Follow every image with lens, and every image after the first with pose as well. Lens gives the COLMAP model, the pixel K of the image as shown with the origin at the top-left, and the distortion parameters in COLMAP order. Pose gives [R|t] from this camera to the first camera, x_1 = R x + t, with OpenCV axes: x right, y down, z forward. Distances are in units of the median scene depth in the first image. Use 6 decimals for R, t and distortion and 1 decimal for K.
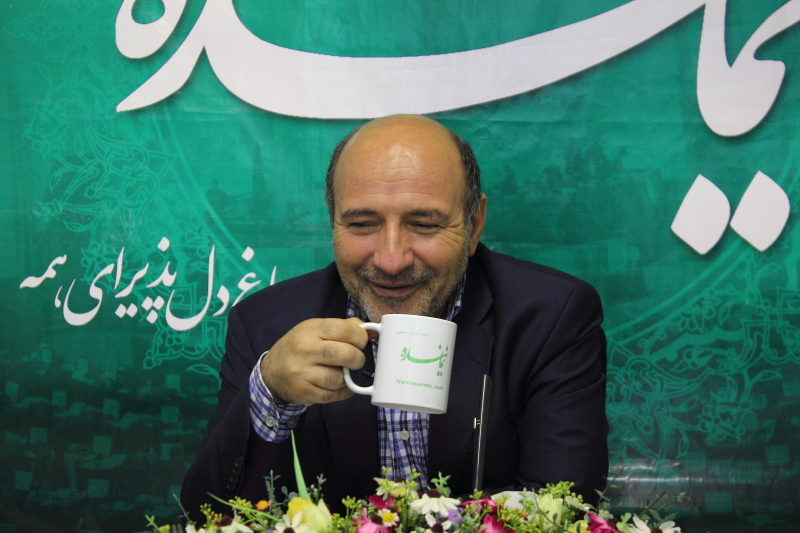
lens RADIAL K [[1900.1, 0, 396.2], [0, 1900.1, 261.2], [0, 0, 1]] dist [0.094583, 0.000000]
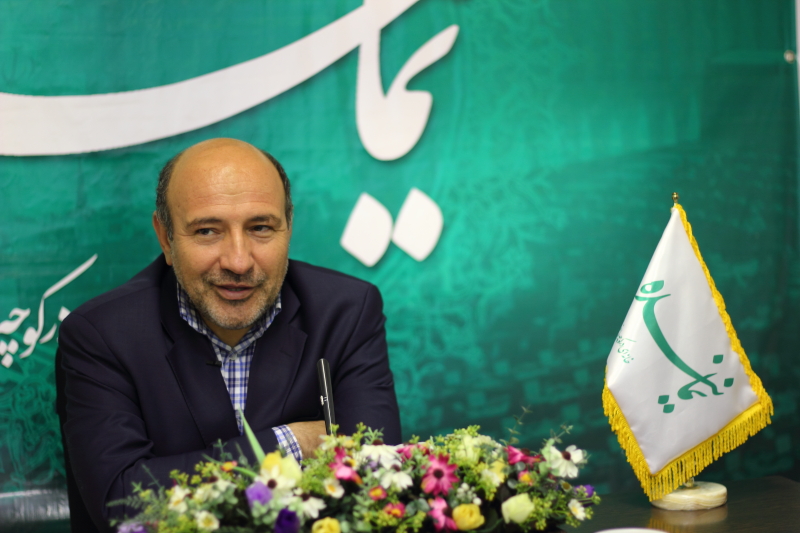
lens RADIAL K [[1948.5, 0, 399.2], [0, 1948.5, 249.5], [0, 0, 1]] dist [-0.104180, 0.000000]
pose [[0.943083, -0.045972, 0.329365, -0.197650], [0.058293, 0.997917, -0.027625, 0.019681], [-0.327409, 0.045252, 0.943799, -0.086886]]
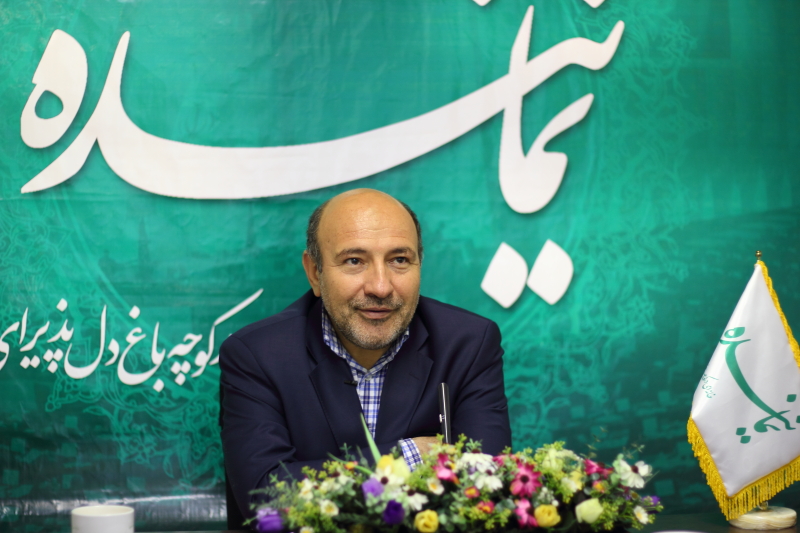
lens RADIAL K [[1948.5, 0, 394.0], [0, 1948.5, 262.2], [0, 0, 1]] dist [-0.104180, 0.000000]
pose [[0.972289, -0.006727, 0.233685, -0.205672], [0.018818, 0.998594, -0.049552, 0.028434], [-0.233023, 0.052576, 0.971049, -0.219170]]
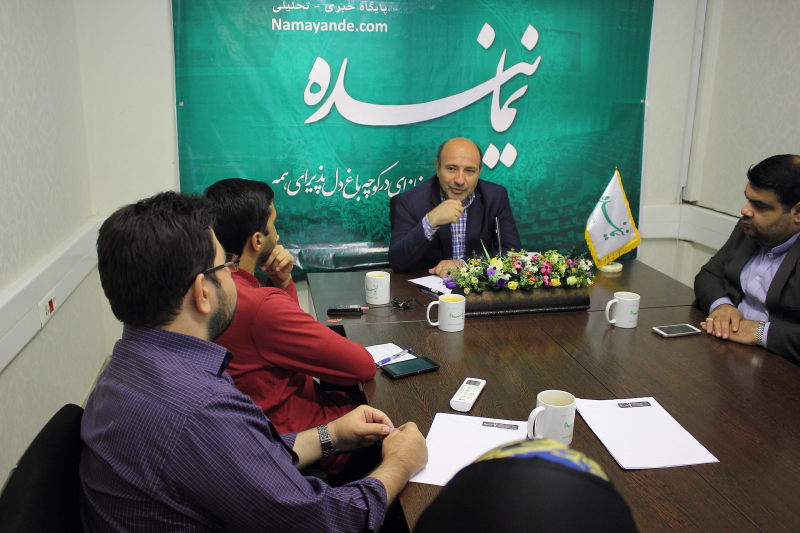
lens RADIAL K [[734.6, 0, 393.9], [0, 734.6, 270.4], [0, 0, 1]] dist [-0.129415, 0.000000]
pose [[0.962703, -0.055975, 0.264707, -0.329824], [0.007160, 0.983293, 0.181887, -0.059488], [-0.270466, -0.173208, 0.947020, -0.153336]]
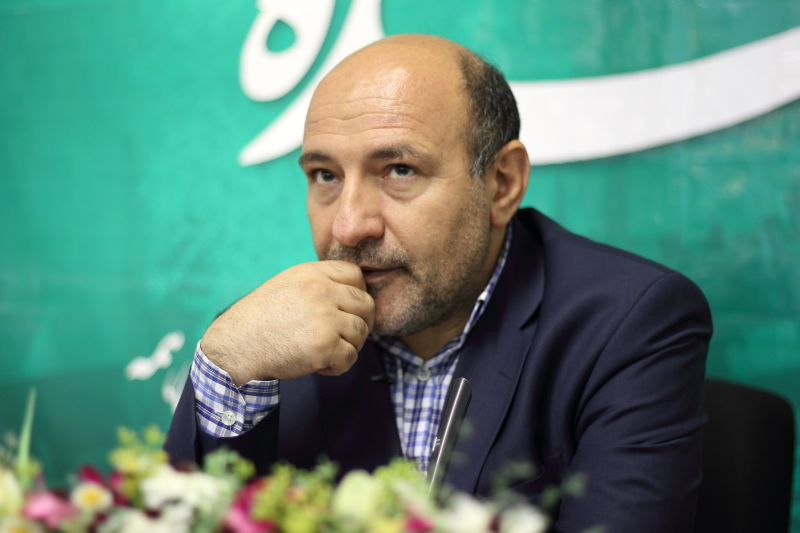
lens RADIAL K [[1948.5, 0, 398.8], [0, 1948.5, 263.1], [0, 0, 1]] dist [-0.104180, 0.000000]
pose [[0.970706, -0.008005, -0.240136, 0.123632], [-0.021230, 0.992678, -0.118908, 0.065180], [0.239330, 0.120523, 0.963429, 0.208356]]
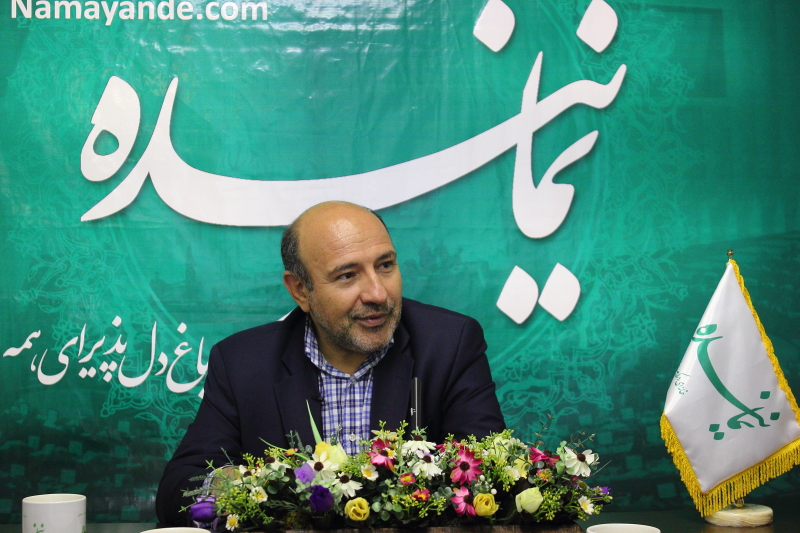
lens RADIAL K [[1475.1, 0, 397.9], [0, 1475.1, 266.4], [0, 0, 1]] dist [0.032797, 0.000000]
pose [[0.988453, -0.002155, 0.151513, -0.085821], [0.016765, 0.995316, -0.095215, 0.054389], [-0.150598, 0.096656, 0.983859, -0.037317]]
